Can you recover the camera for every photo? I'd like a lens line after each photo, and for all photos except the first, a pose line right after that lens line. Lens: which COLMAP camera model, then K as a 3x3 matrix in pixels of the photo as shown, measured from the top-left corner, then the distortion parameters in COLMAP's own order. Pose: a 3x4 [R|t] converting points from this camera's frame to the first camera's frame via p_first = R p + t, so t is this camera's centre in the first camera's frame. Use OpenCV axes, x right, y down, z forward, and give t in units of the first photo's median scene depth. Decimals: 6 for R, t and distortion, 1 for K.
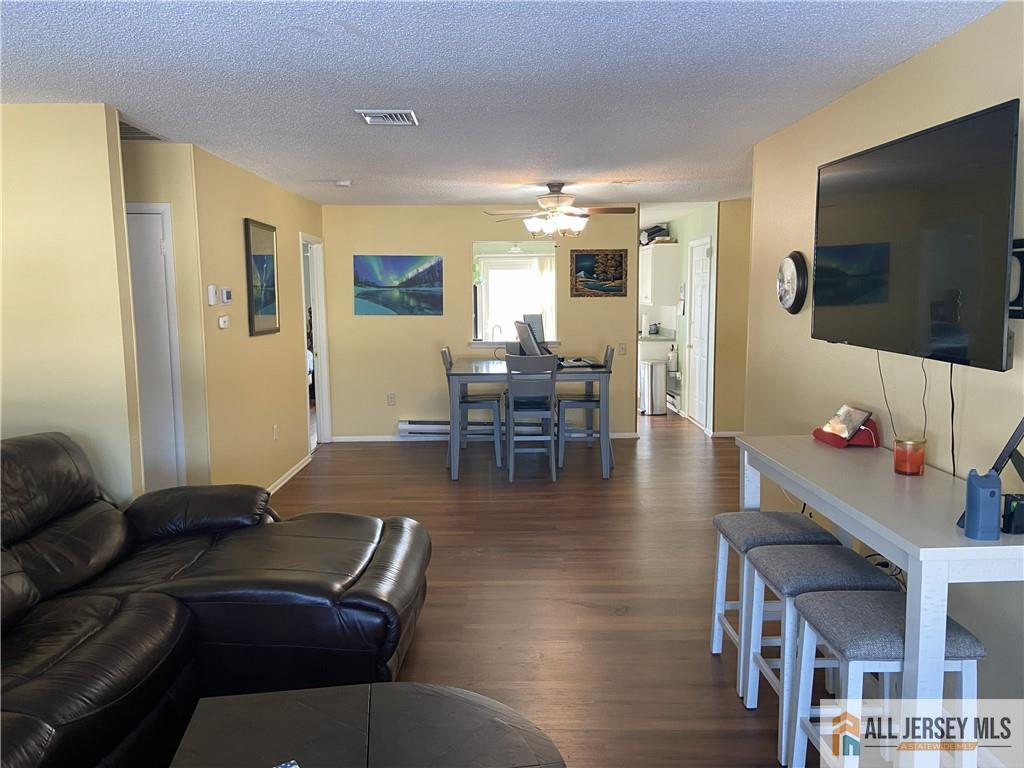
lens RADIAL K [[773.6, 0, 510.3], [0, 773.6, 380.3], [0, 0, 1]] dist [0.110367, -0.100853]
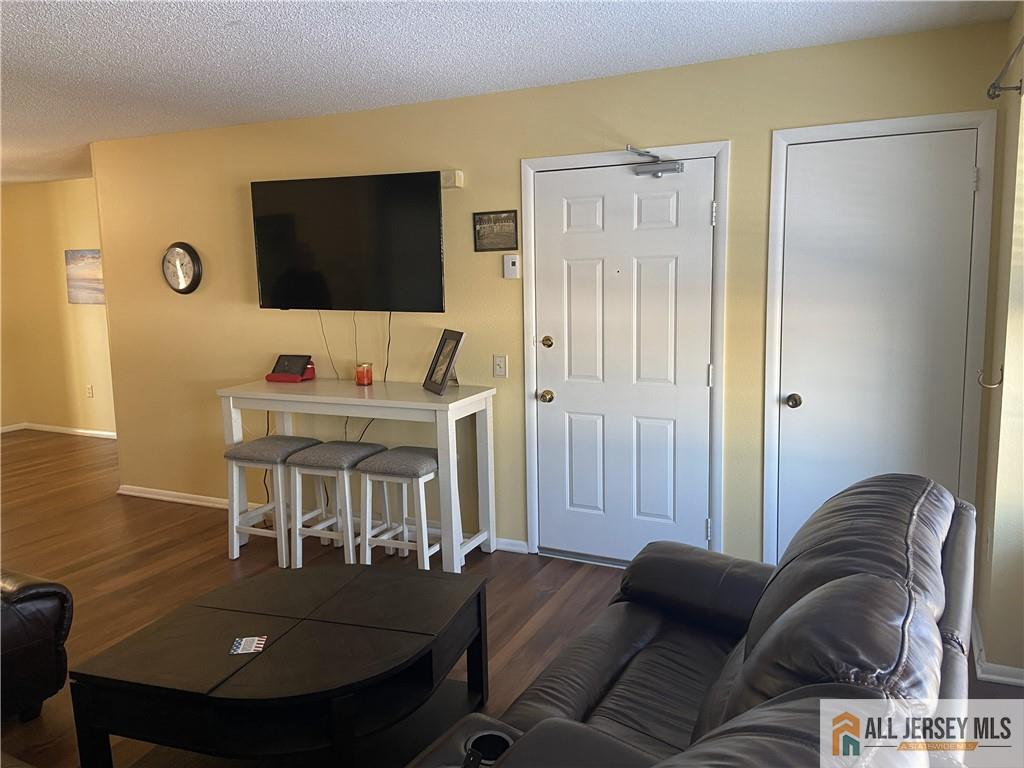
lens RADIAL K [[773.6, 0, 513.2], [0, 773.6, 375.6], [0, 0, 1]] dist [0.110367, -0.100853]
pose [[0.451659, -0.124505, 0.883461, -0.269217], [0.120990, 0.989615, 0.077611, 0.004030], [-0.883949, 0.071836, 0.462032, -0.003410]]
